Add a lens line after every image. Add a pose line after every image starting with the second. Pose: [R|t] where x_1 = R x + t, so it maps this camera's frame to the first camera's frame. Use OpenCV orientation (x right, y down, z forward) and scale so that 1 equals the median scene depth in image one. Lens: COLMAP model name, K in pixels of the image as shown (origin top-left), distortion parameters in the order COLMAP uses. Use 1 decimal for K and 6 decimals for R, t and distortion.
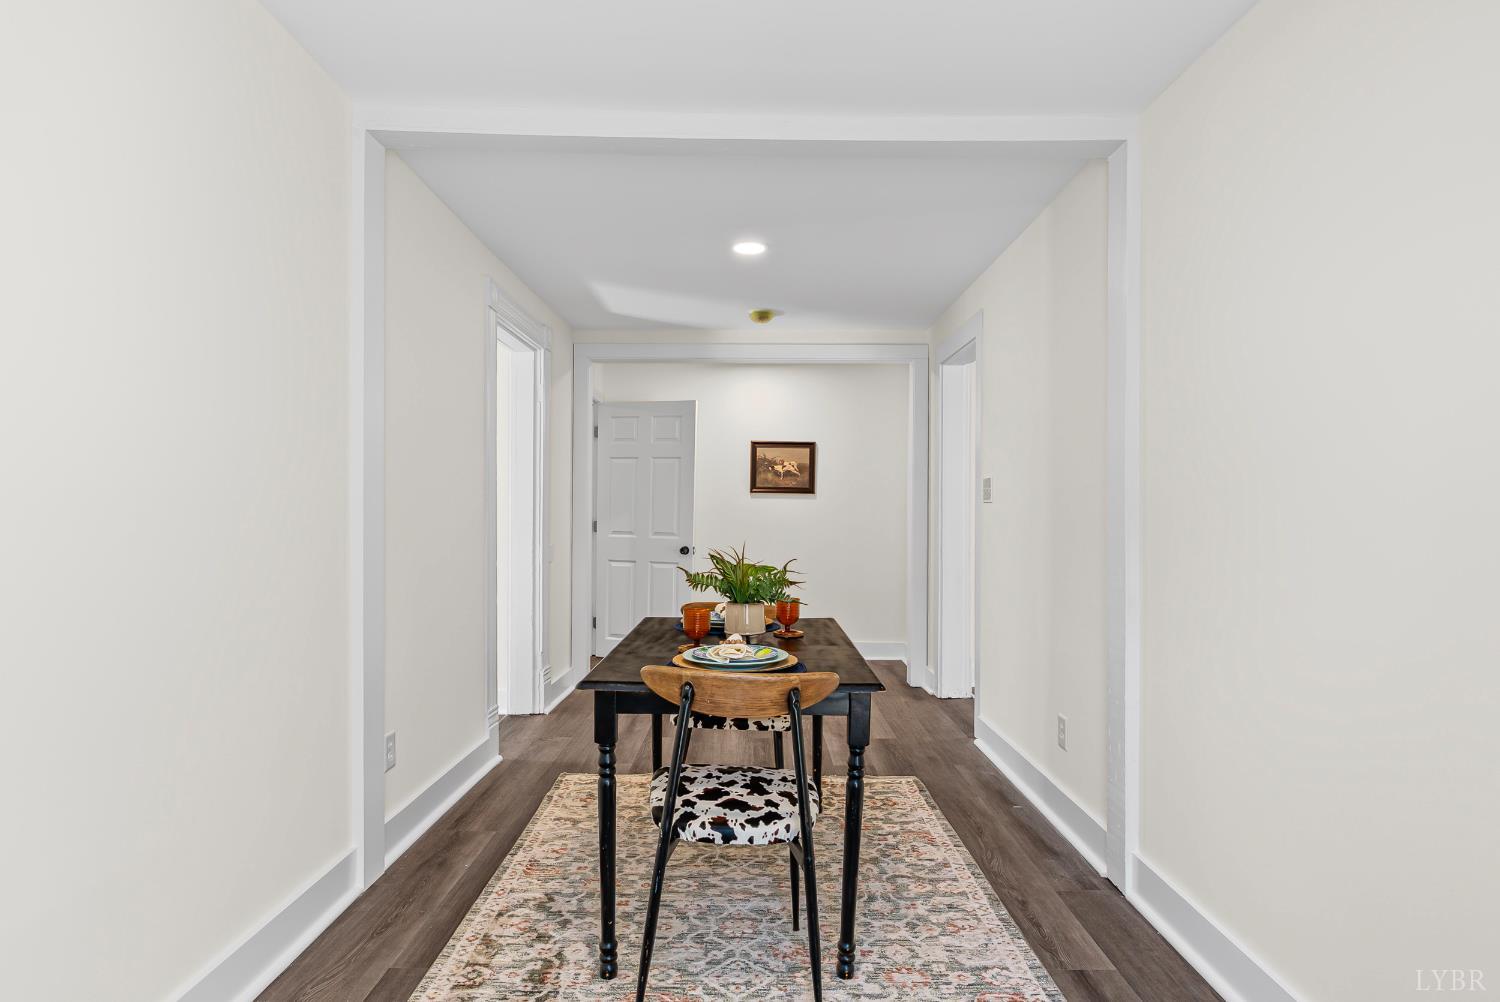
lens RADIAL K [[783.2, 0, 749.0], [0, 783.2, 504.9], [0, 0, 1]] dist [0.000691, -0.002012]
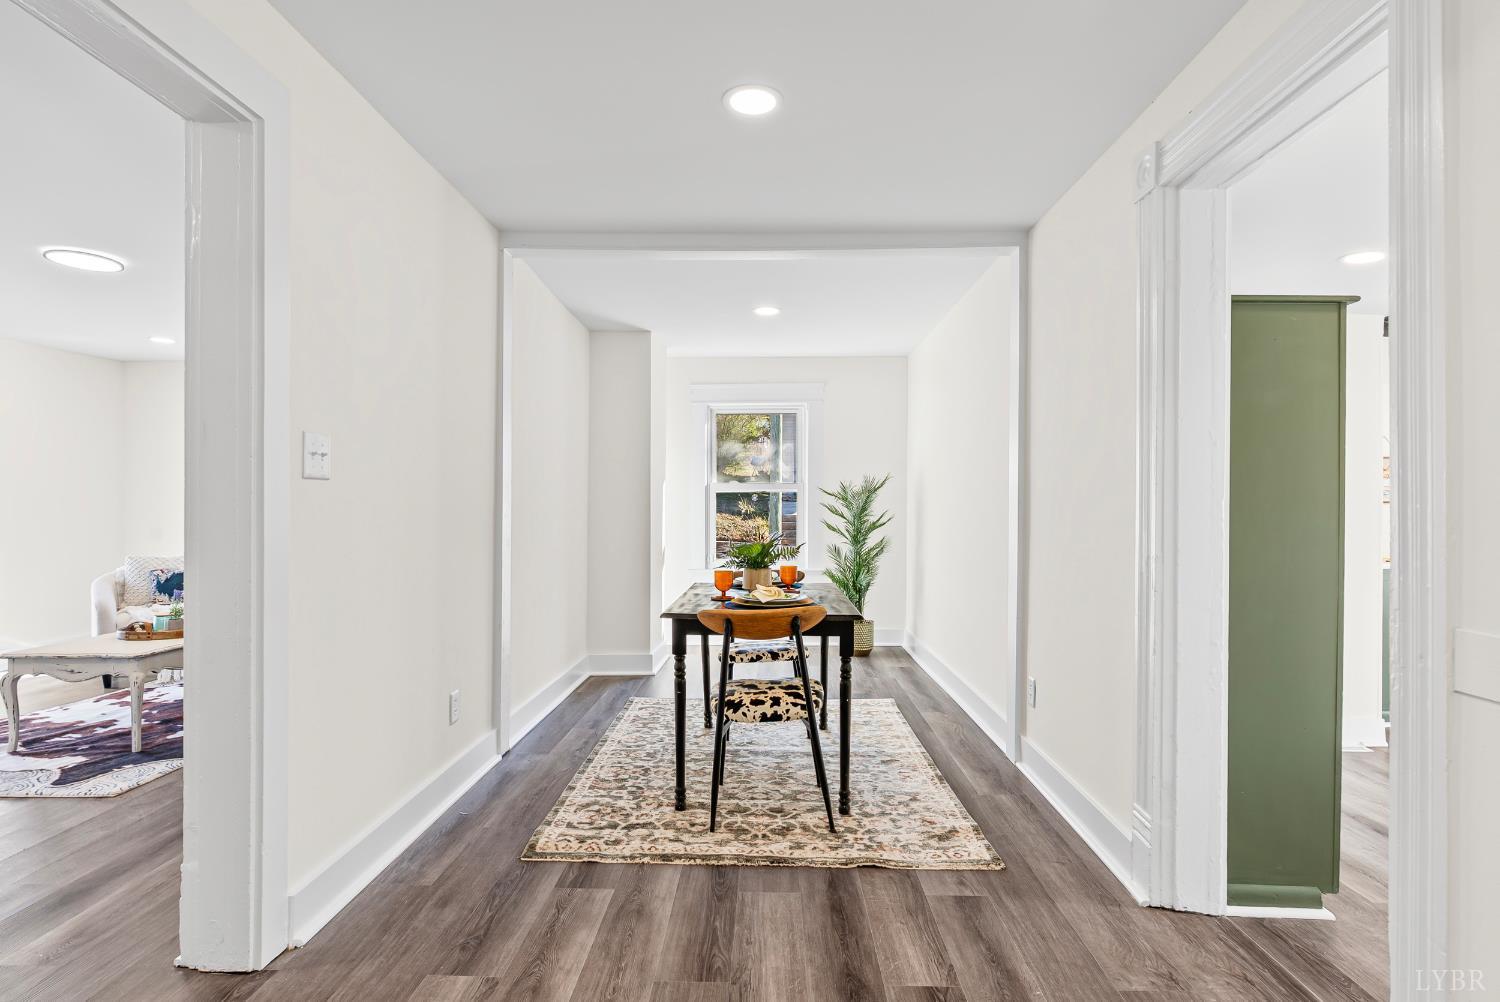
lens RADIAL K [[783.2, 0, 751.0], [0, 783.2, 503.9], [0, 0, 1]] dist [0.000691, -0.002012]
pose [[-0.999650, -0.011439, 0.023849, -0.023315], [-0.011695, 0.999875, -0.010612, 0.023497], [-0.023725, -0.010887, -0.999659, 2.230299]]
